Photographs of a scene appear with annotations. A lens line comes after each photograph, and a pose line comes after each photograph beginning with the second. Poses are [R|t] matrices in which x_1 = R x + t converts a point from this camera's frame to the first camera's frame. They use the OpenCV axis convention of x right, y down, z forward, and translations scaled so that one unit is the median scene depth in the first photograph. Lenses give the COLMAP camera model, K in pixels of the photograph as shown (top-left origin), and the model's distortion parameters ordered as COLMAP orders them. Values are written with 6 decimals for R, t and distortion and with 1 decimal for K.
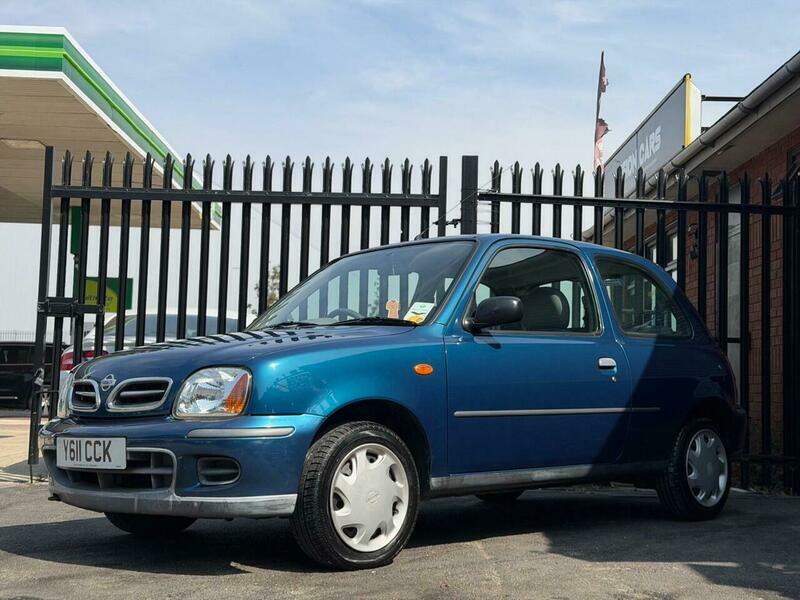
lens RADIAL K [[1118.5, 0, 399.3], [0, 1118.5, 303.9], [0, 0, 1]] dist [0.120712, -0.077119]
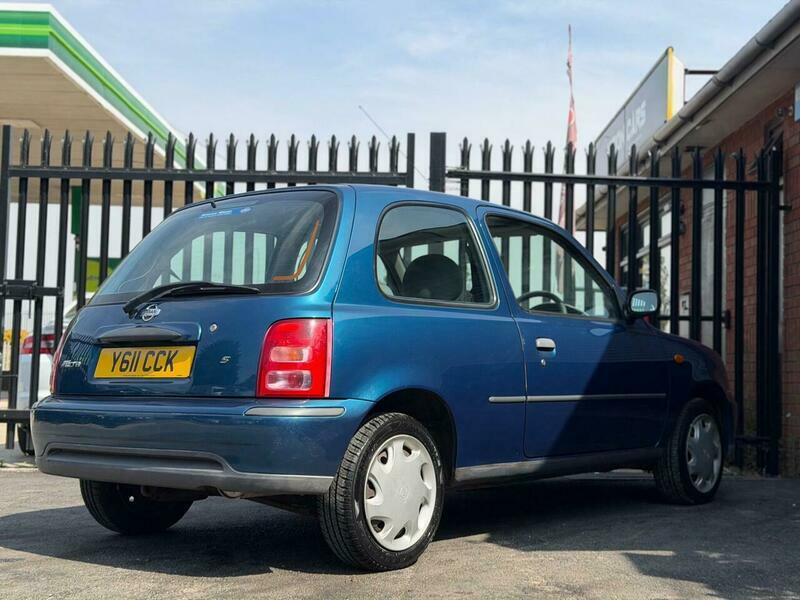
lens RADIAL K [[1116.7, 0, 405.5], [0, 1116.7, 307.5], [0, 0, 1]] dist [0.131601, -0.055486]
pose [[0.999929, -0.004502, -0.011006, 0.044816], [0.004739, 0.999754, 0.021646, -0.000986], [0.010906, -0.021697, 0.999705, 0.020236]]
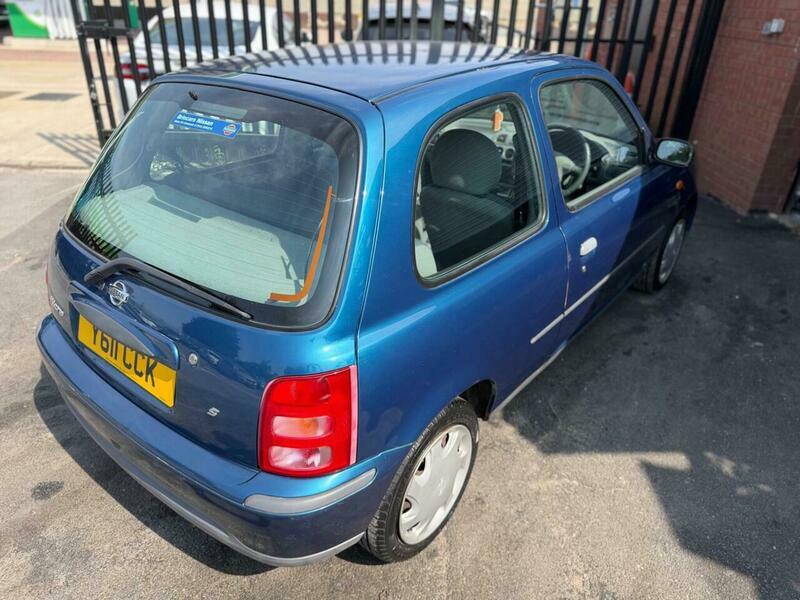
lens RADIAL K [[568.6, 0, 400.0], [0, 568.6, 300.0], [0, 0, 1]] dist [0.006765, -0.003082]
pose [[0.999977, 0.006545, 0.001541, 0.022943], [-0.006327, 0.838261, 0.545233, -0.087499], [0.002277, -0.545230, 0.838283, 0.335277]]
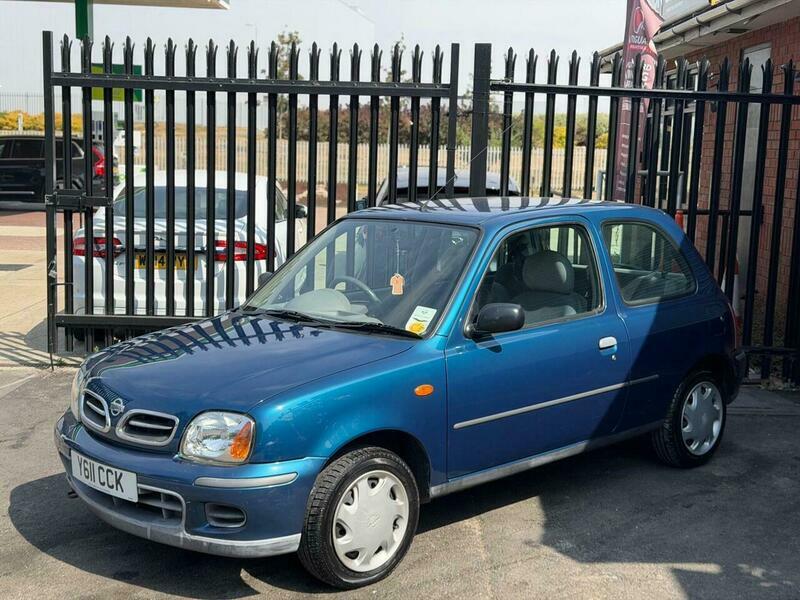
lens RADIAL K [[1116.7, 0, 405.5], [0, 1116.7, 307.5], [0, 0, 1]] dist [0.131601, -0.055486]
pose [[0.999937, 0.005598, -0.009691, 0.007337], [-0.003311, 0.975125, 0.221632, -0.124590], [0.010690, -0.221586, 0.975082, 0.009856]]
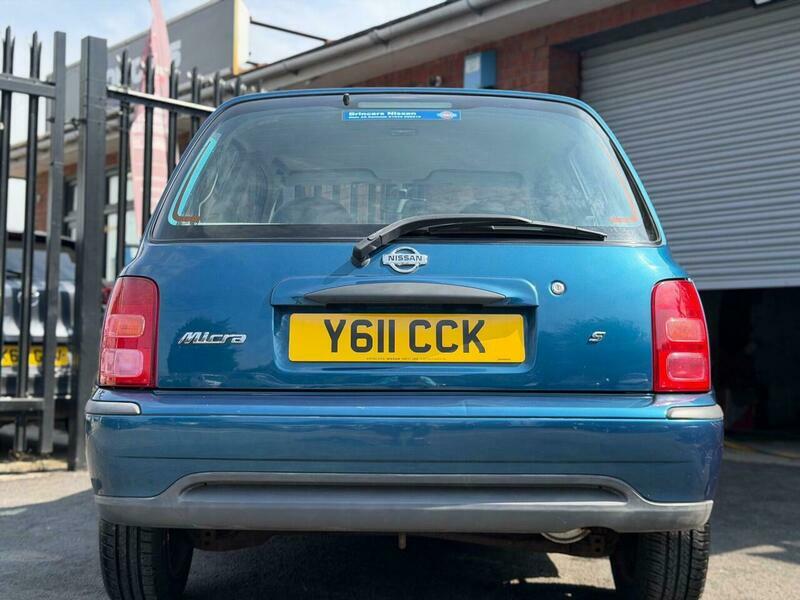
lens RADIAL K [[1118.5, 0, 399.3], [0, 1118.5, 303.9], [0, 0, 1]] dist [0.120712, -0.077119]
pose [[0.781486, 0.019153, 0.623629, -0.252863], [-0.049428, 0.998288, 0.031280, 0.013482], [-0.621962, -0.055270, 0.781094, 0.258444]]
